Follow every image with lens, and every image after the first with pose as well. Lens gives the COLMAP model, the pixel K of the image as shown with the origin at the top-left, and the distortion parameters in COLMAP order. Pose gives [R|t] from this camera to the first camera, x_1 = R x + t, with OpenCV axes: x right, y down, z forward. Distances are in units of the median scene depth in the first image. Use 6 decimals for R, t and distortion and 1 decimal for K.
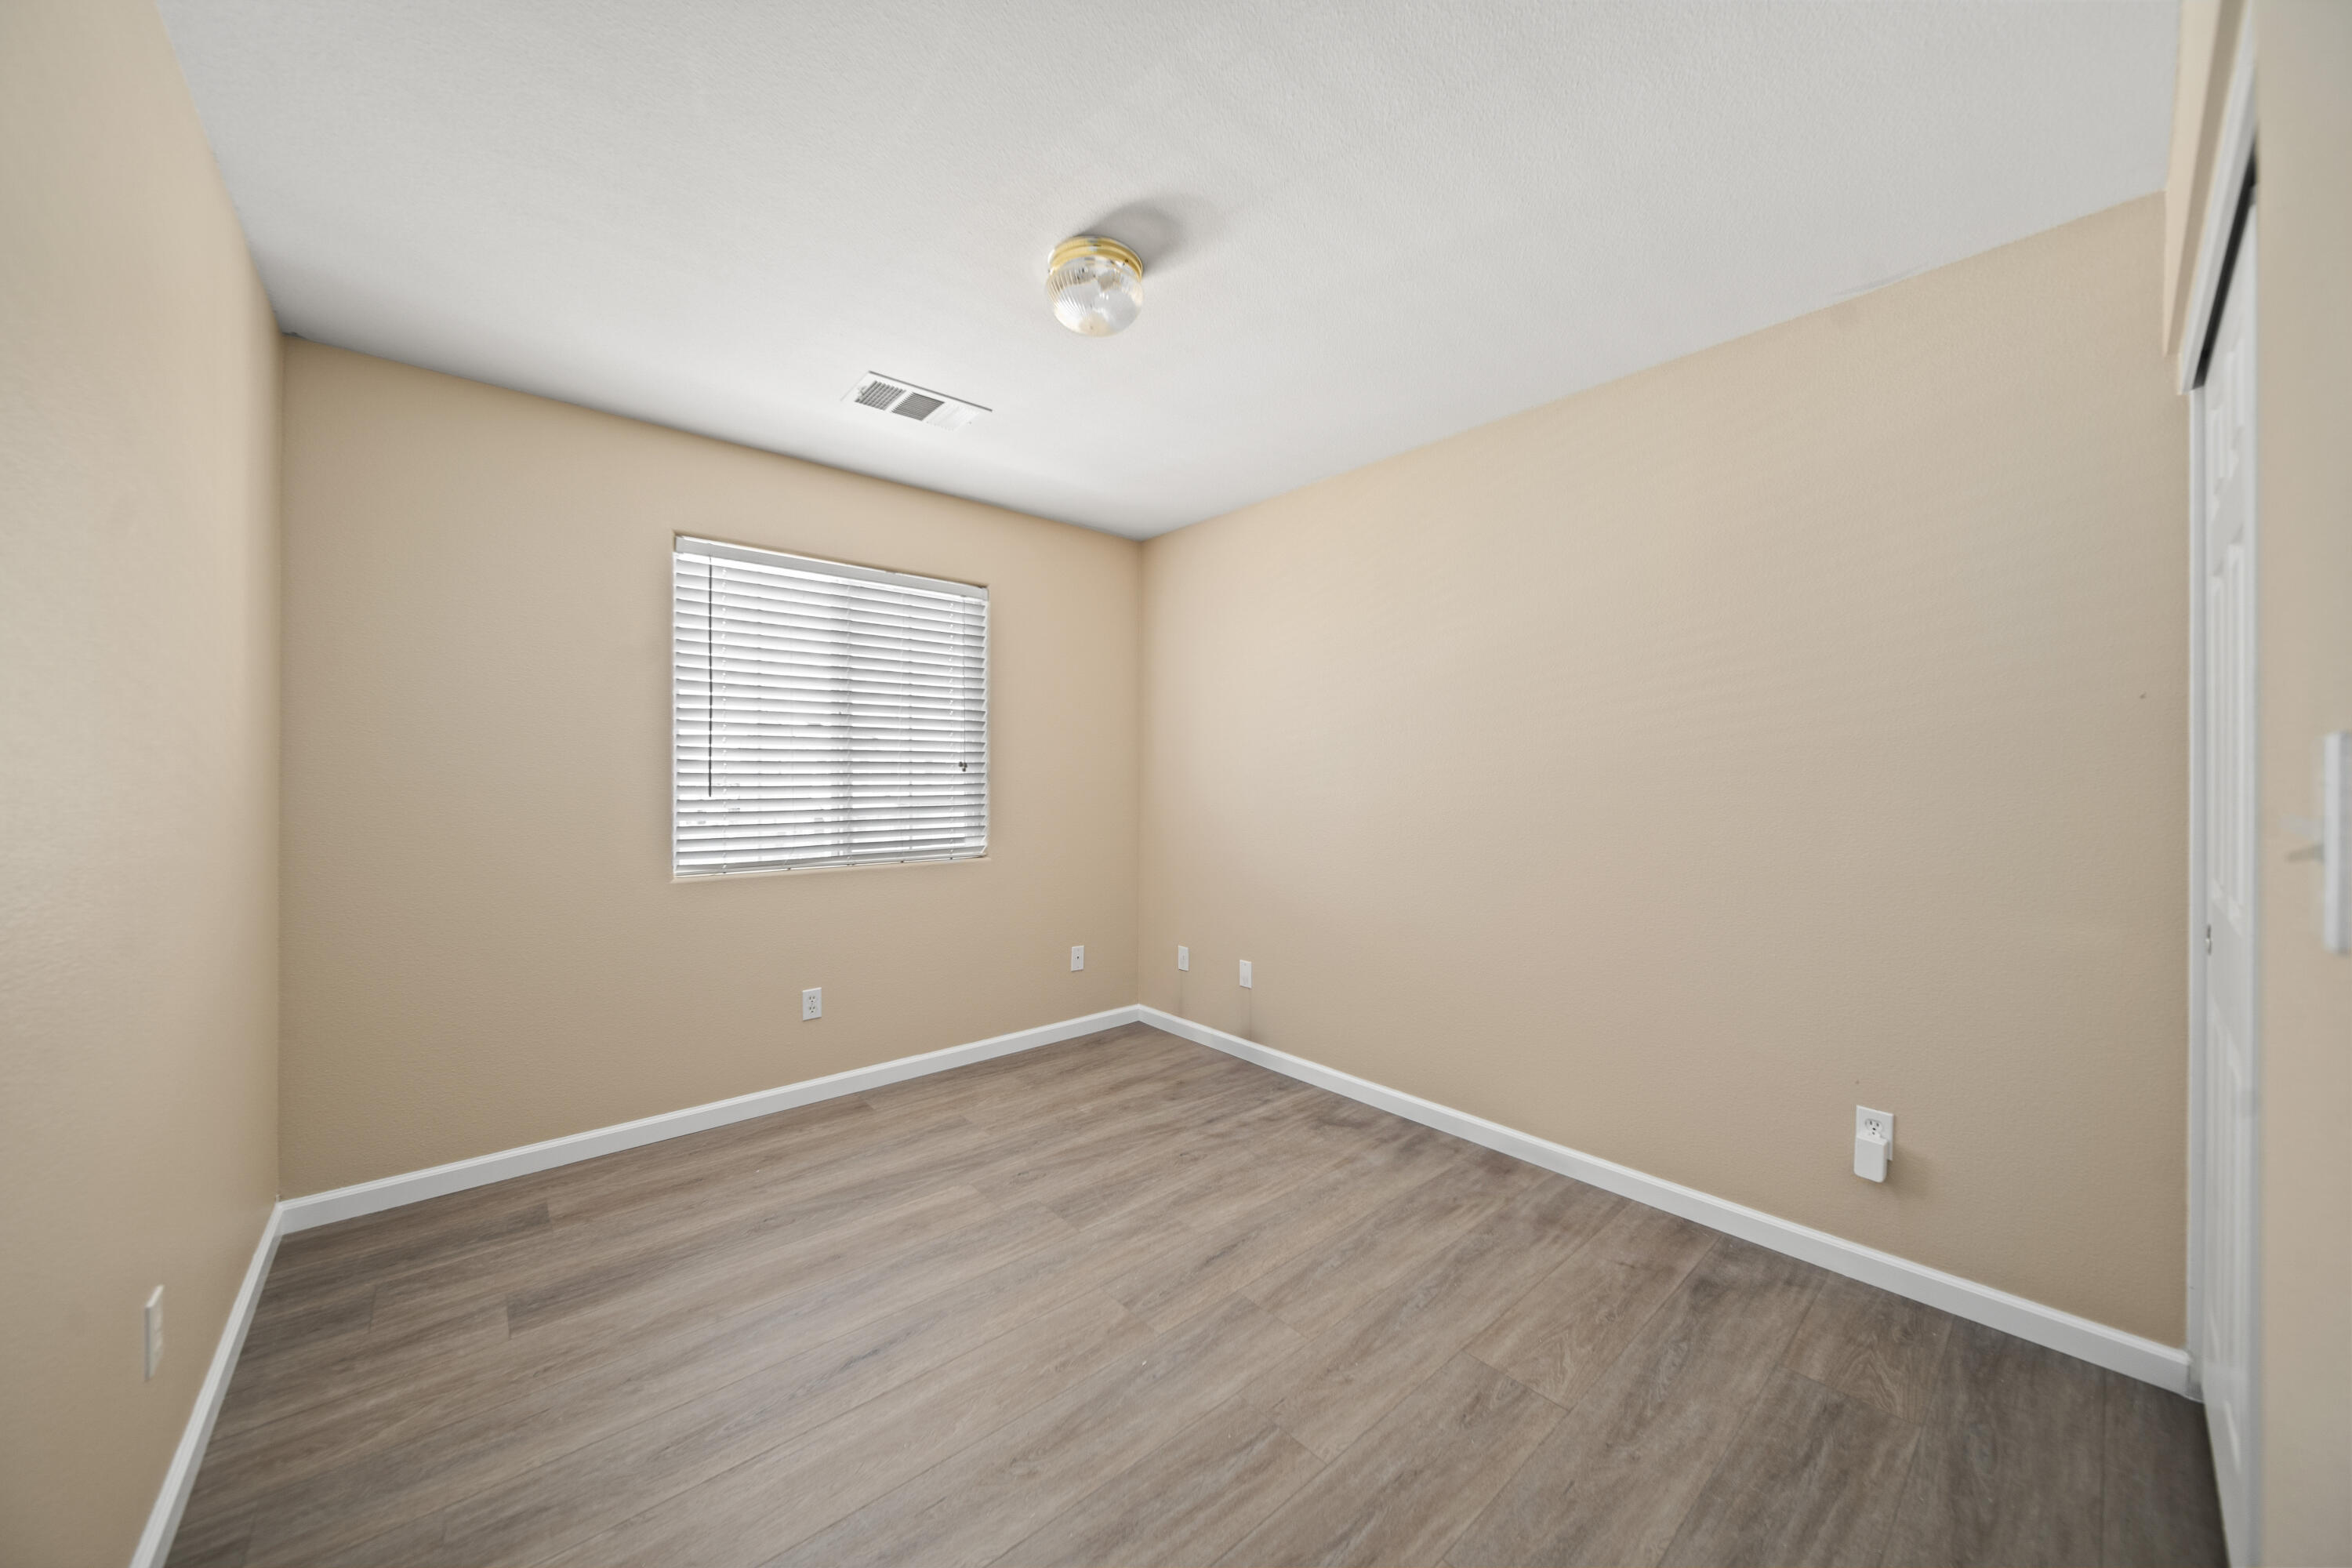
lens RADIAL K [[838.9, 0, 1176.0], [0, 838.9, 784.0], [0, 0, 1]] dist [-0.000414, -0.000022]
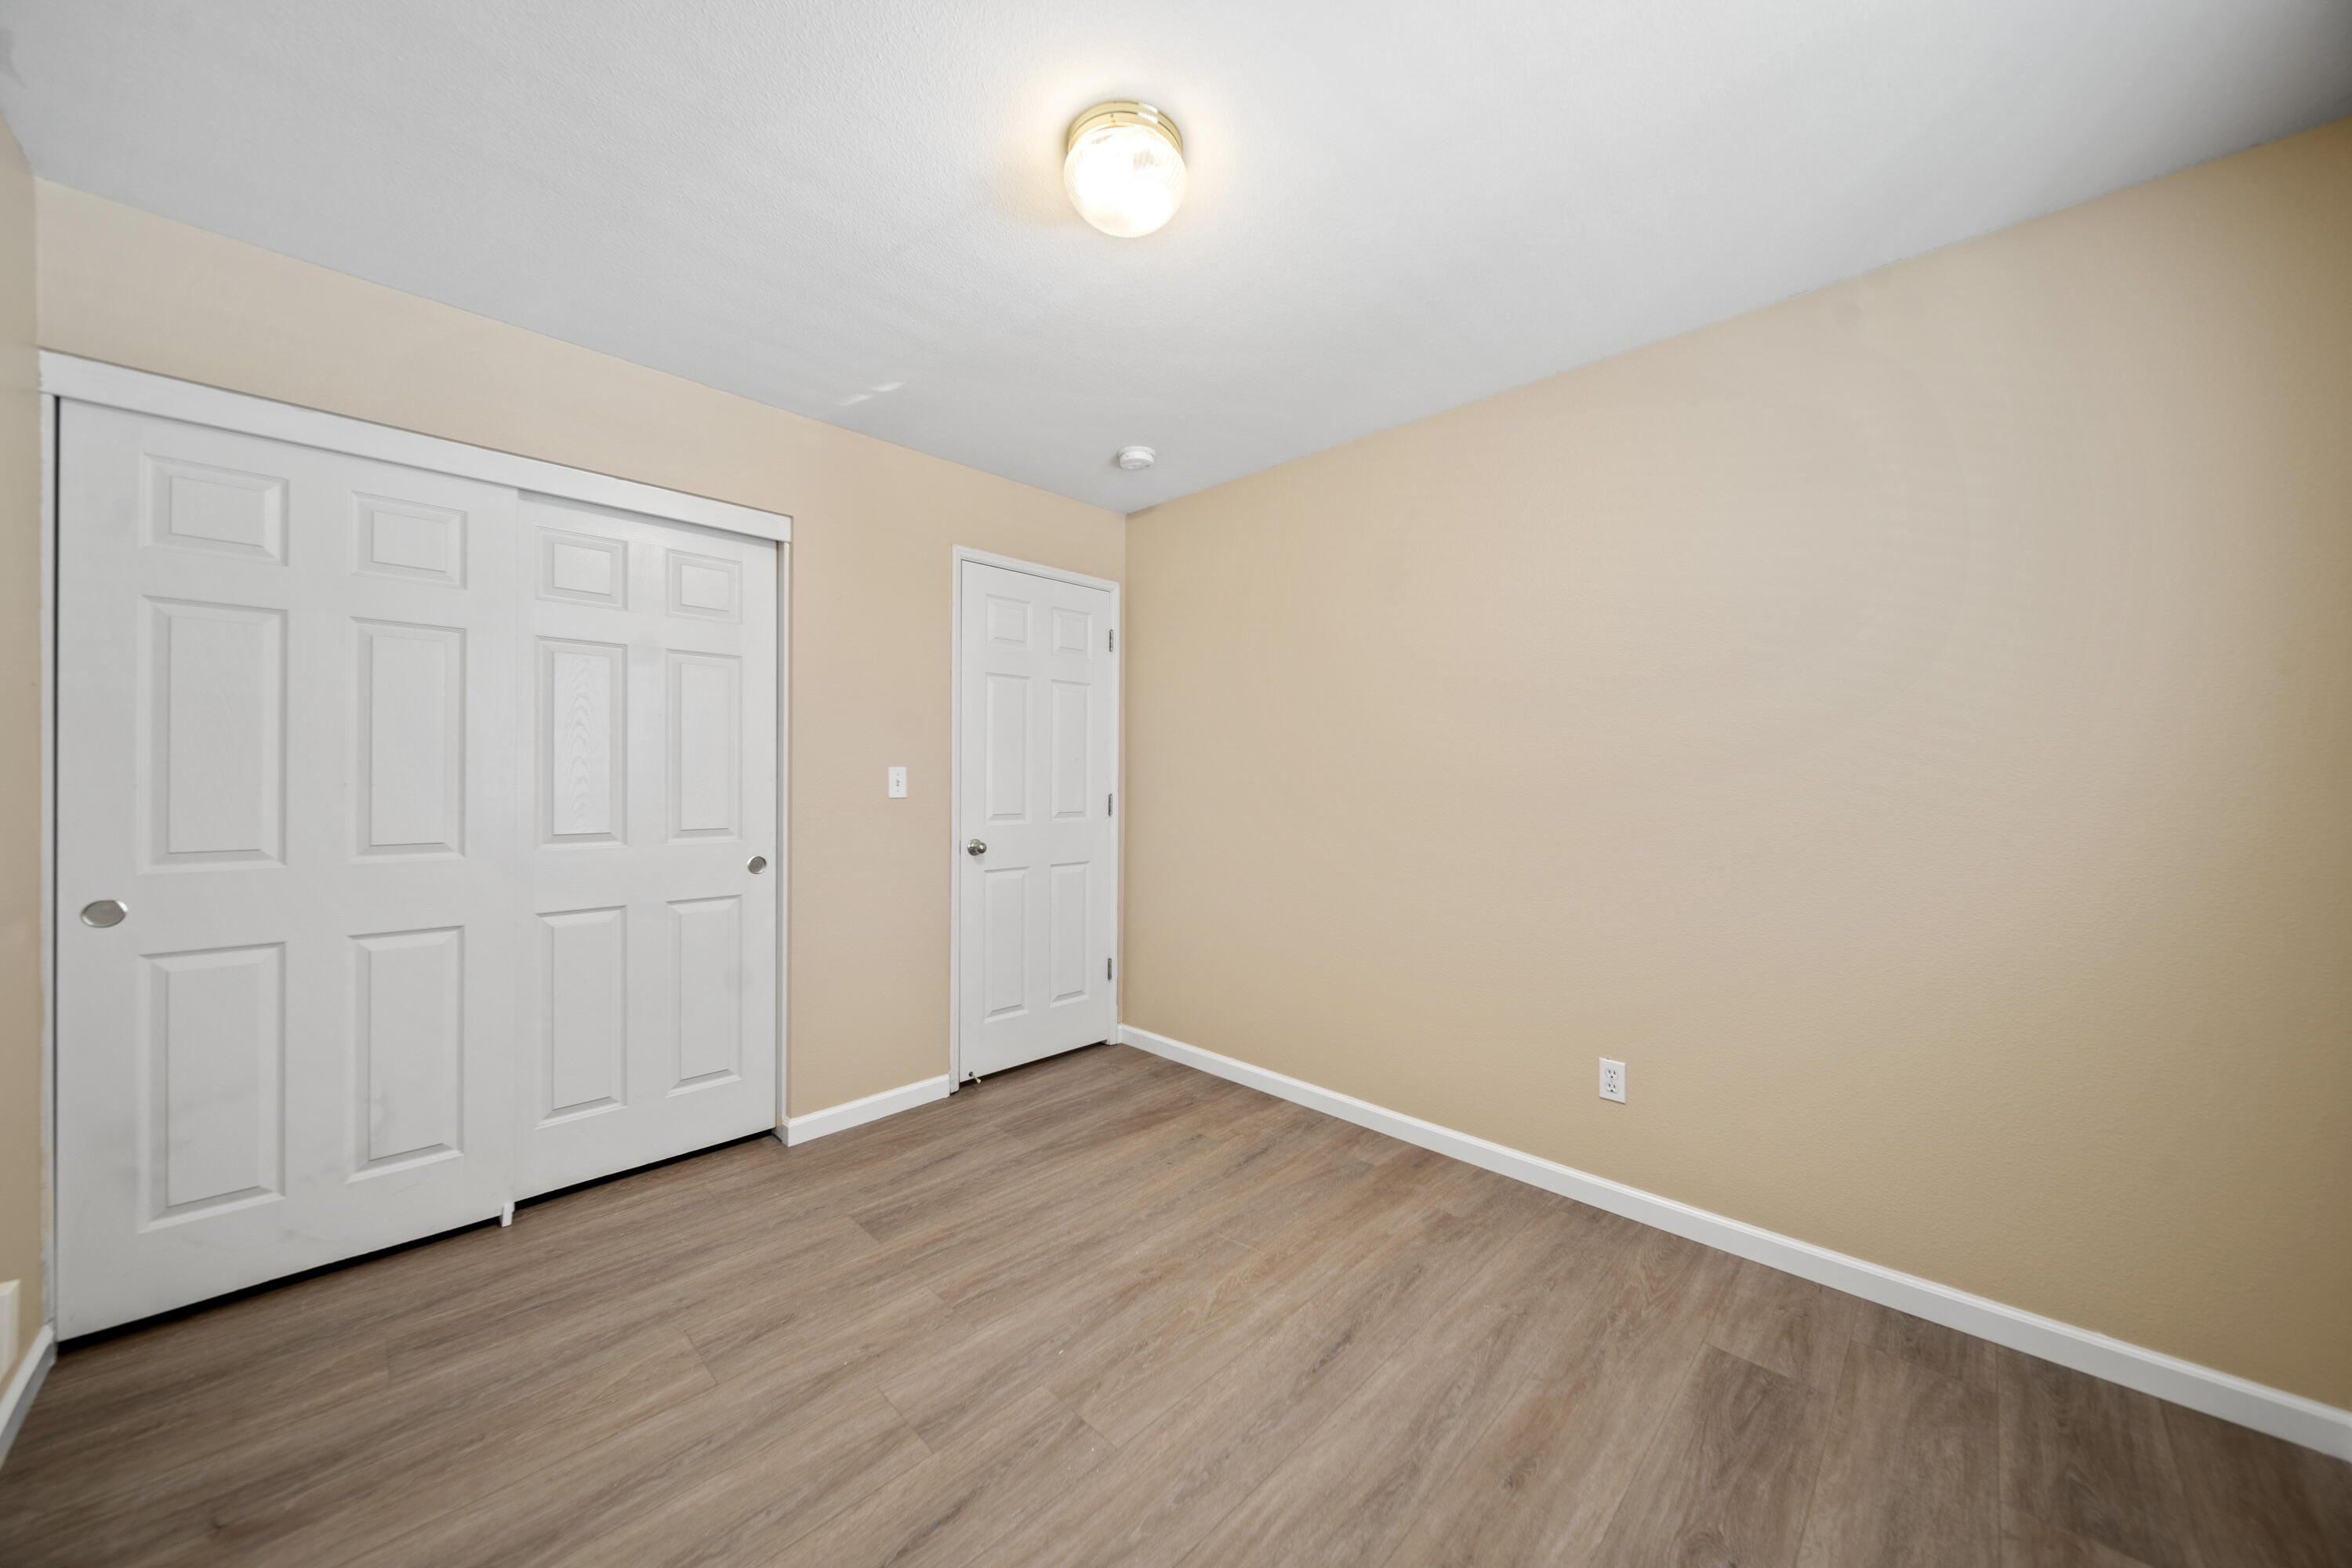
lens RADIAL K [[838.9, 0, 1176.0], [0, 838.9, 784.0], [0, 0, 1]] dist [-0.000414, -0.000022]
pose [[-0.997301, -0.004834, -0.073264, -0.096381], [-0.006081, 0.999840, 0.016809, -0.012272], [0.073171, 0.017209, -0.997171, 1.961792]]
